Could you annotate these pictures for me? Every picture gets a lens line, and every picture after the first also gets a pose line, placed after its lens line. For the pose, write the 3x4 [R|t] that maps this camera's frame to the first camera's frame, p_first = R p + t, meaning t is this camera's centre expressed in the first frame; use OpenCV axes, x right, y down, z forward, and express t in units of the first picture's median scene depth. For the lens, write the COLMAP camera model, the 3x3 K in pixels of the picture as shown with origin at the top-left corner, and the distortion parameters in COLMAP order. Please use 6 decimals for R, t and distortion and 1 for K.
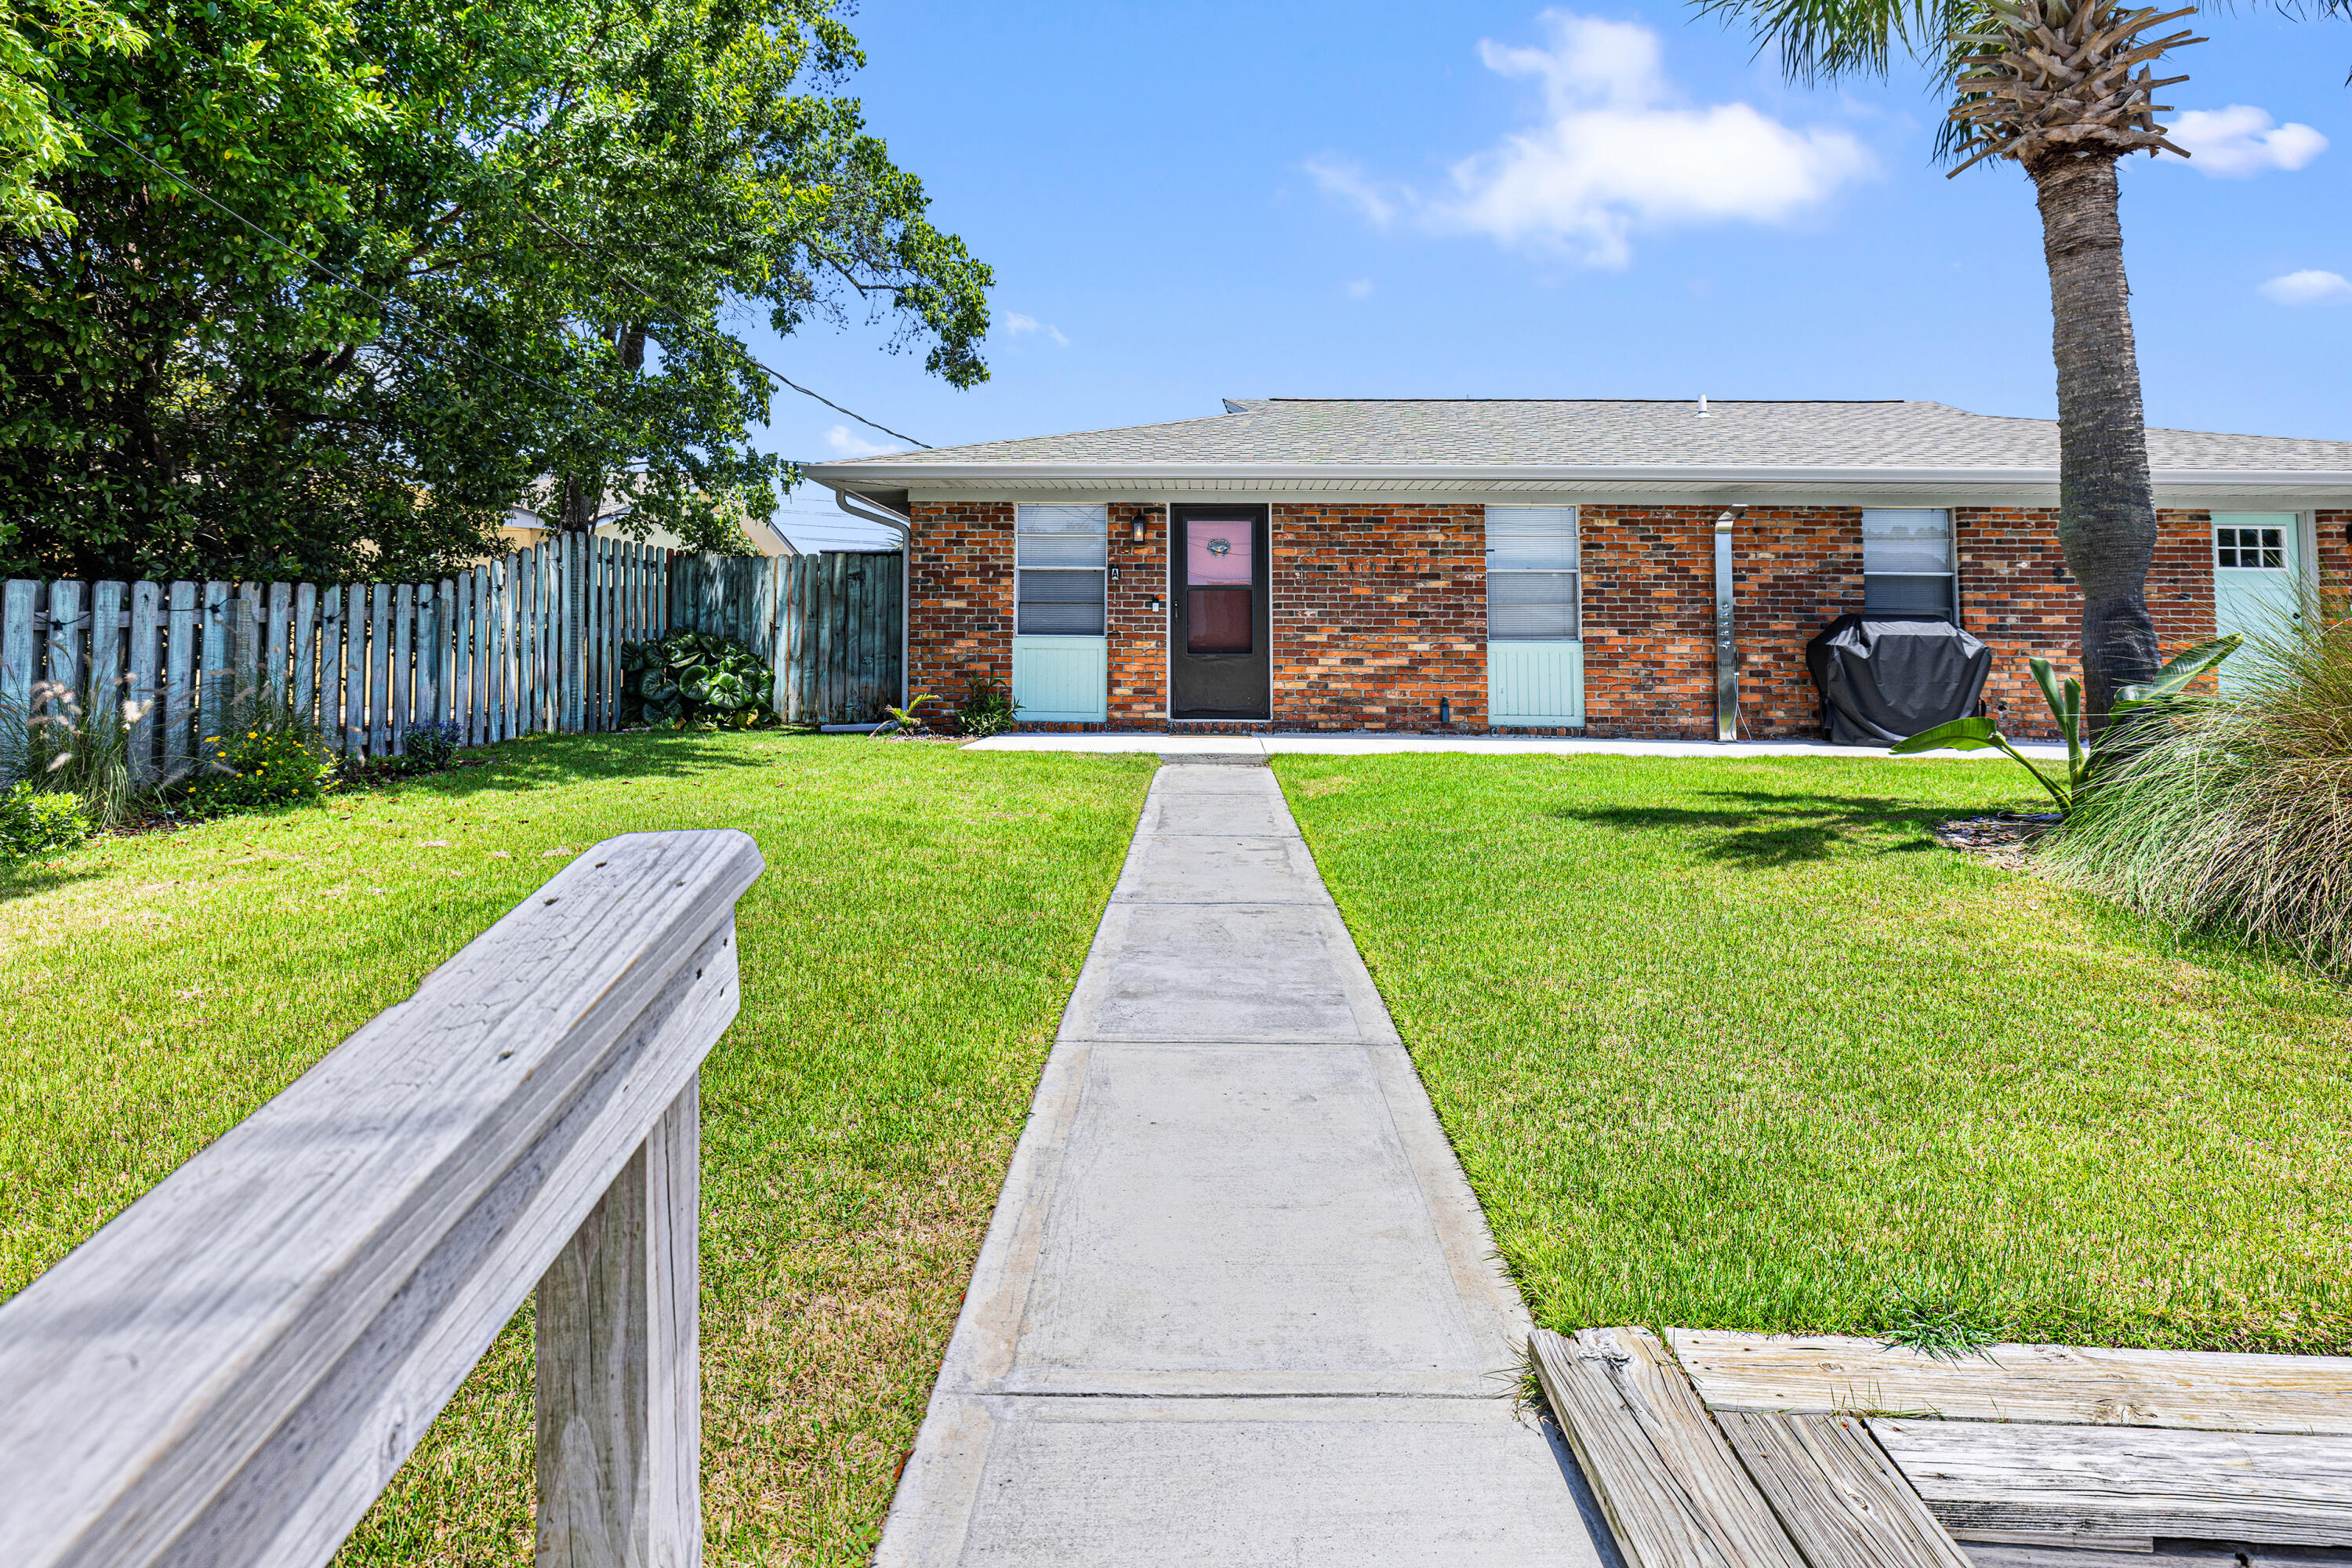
lens RADIAL K [[1207.7, 0, 1177.8], [0, 1207.7, 584.7], [0, 0, 1]] dist [-0.001705, 0.000302]
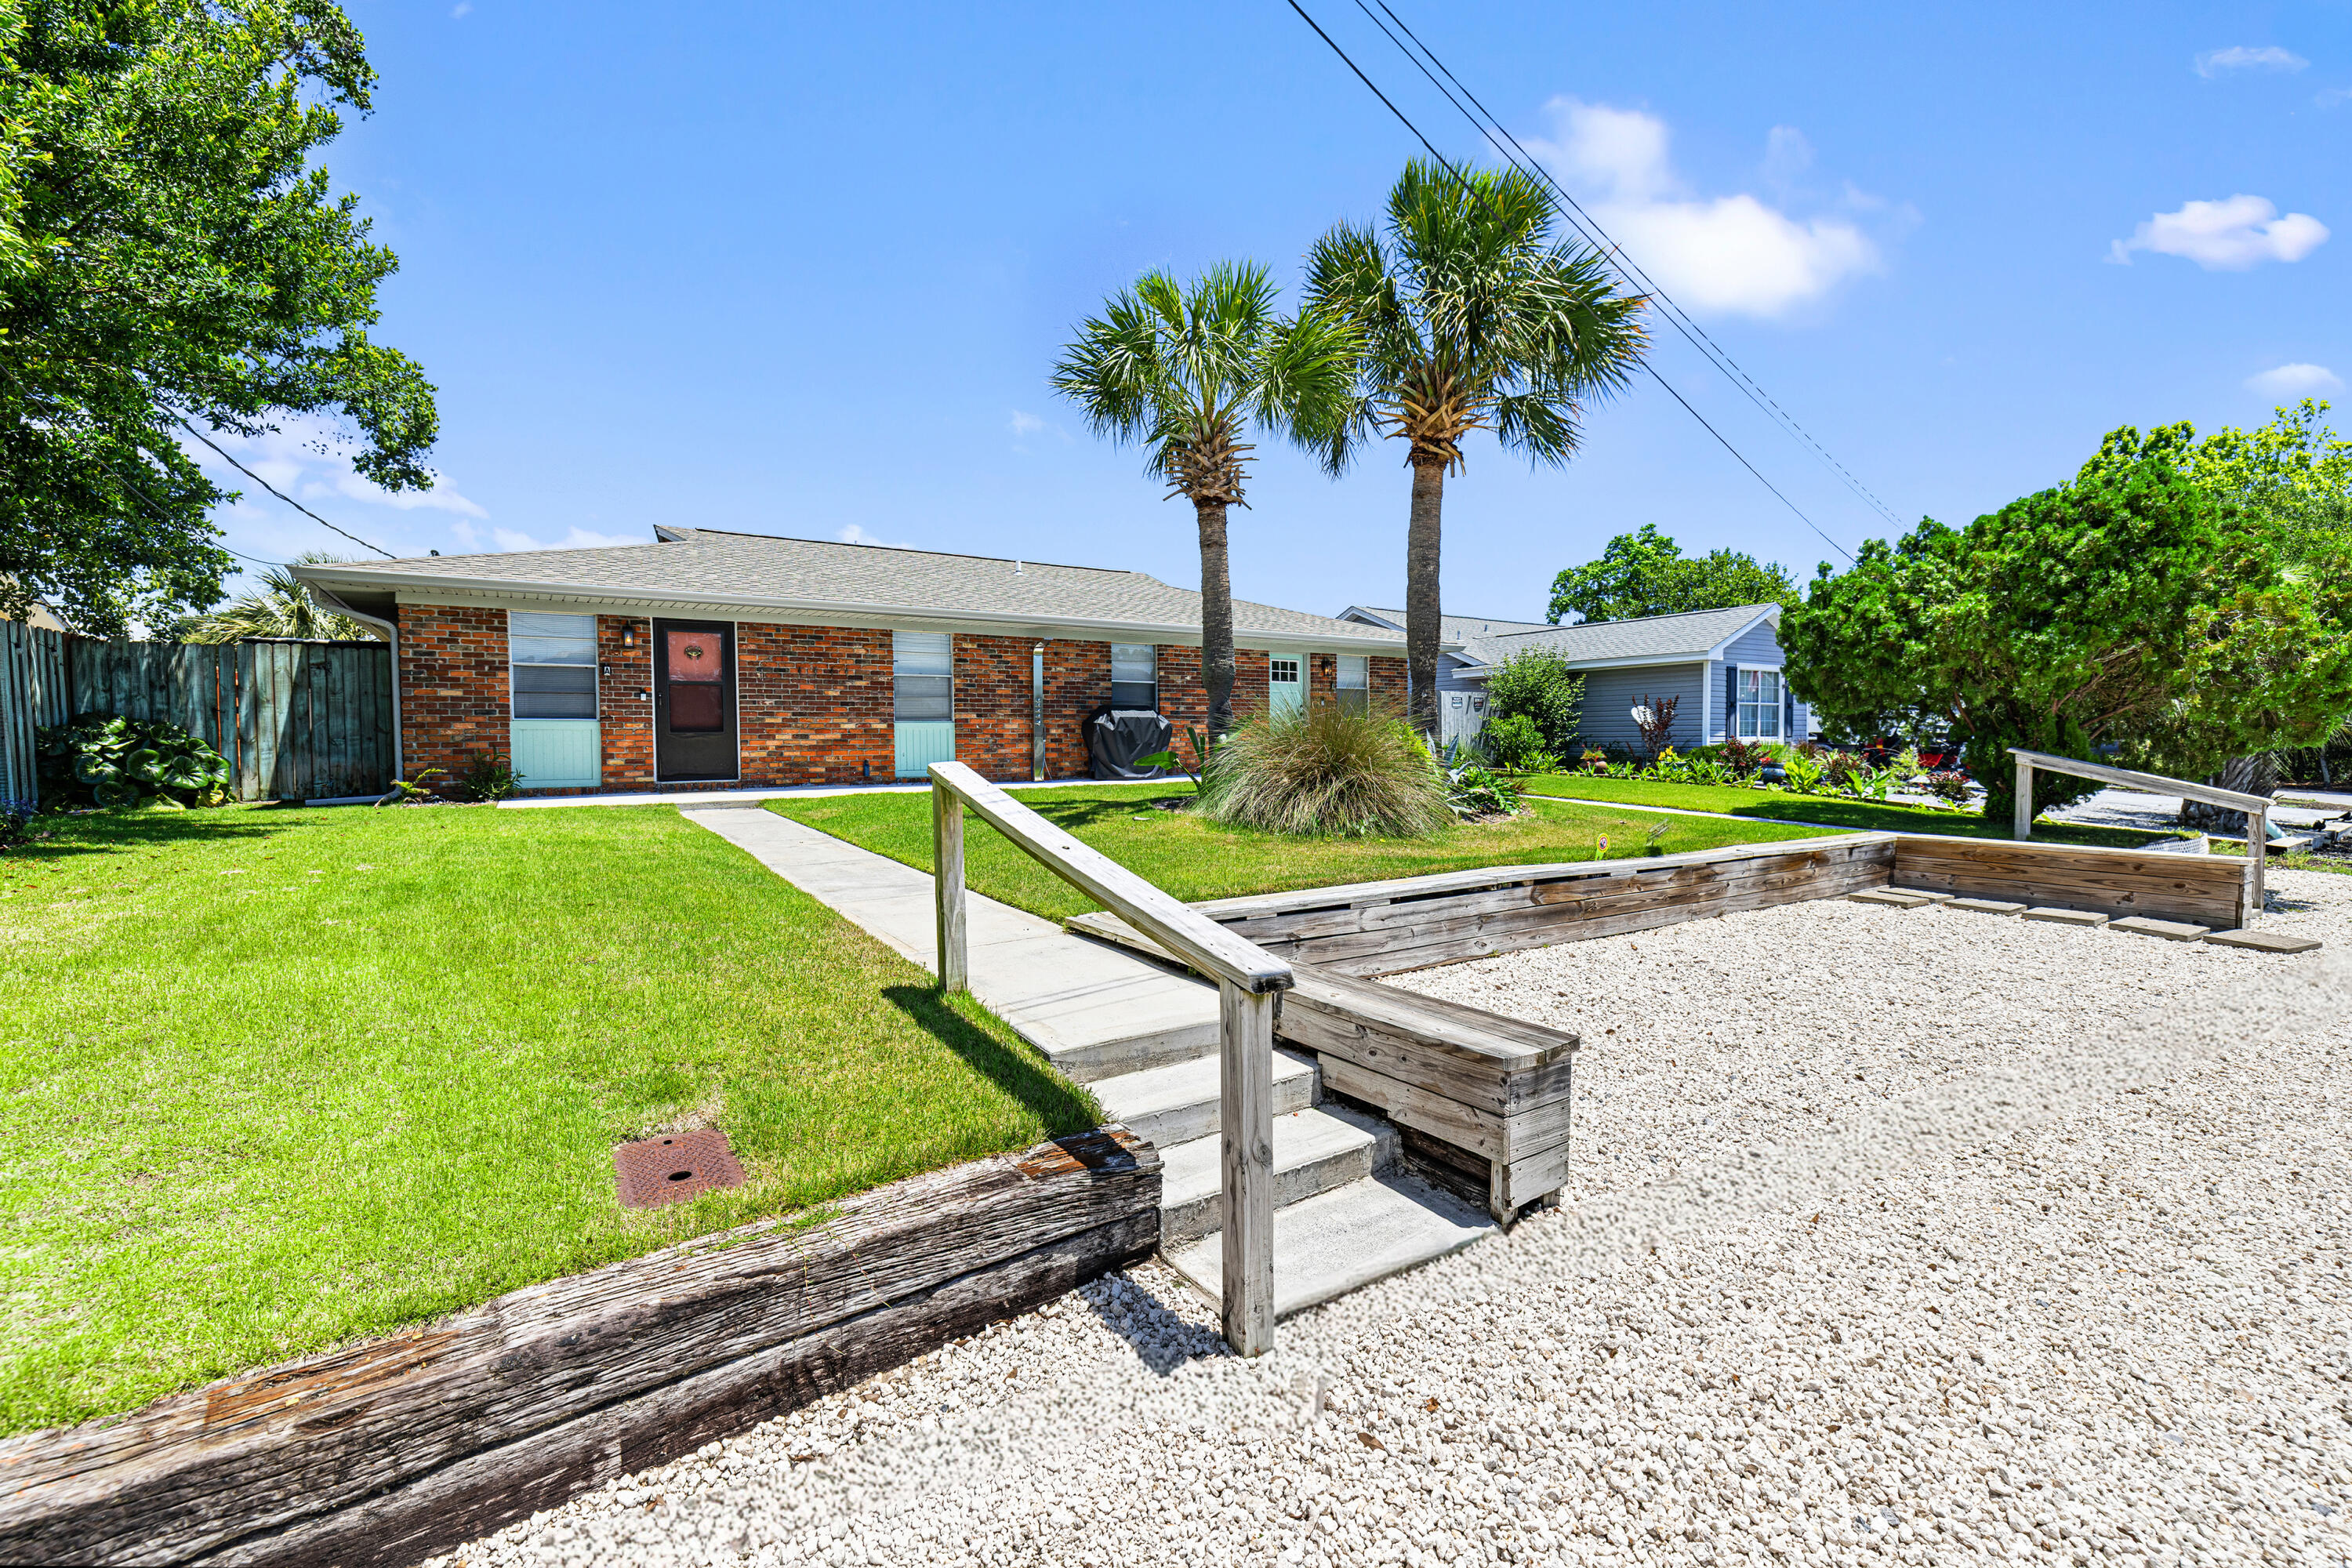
lens RADIAL K [[1012.4, 0, 1178.5], [0, 1012.4, 734.0], [0, 0, 1]] dist [0.000030, 0.000000]
pose [[0.823856, -0.012335, 0.566665, -0.165172], [-0.023142, 0.998197, 0.055374, -0.015942], [-0.566327, -0.058734, 0.822085, -0.234883]]
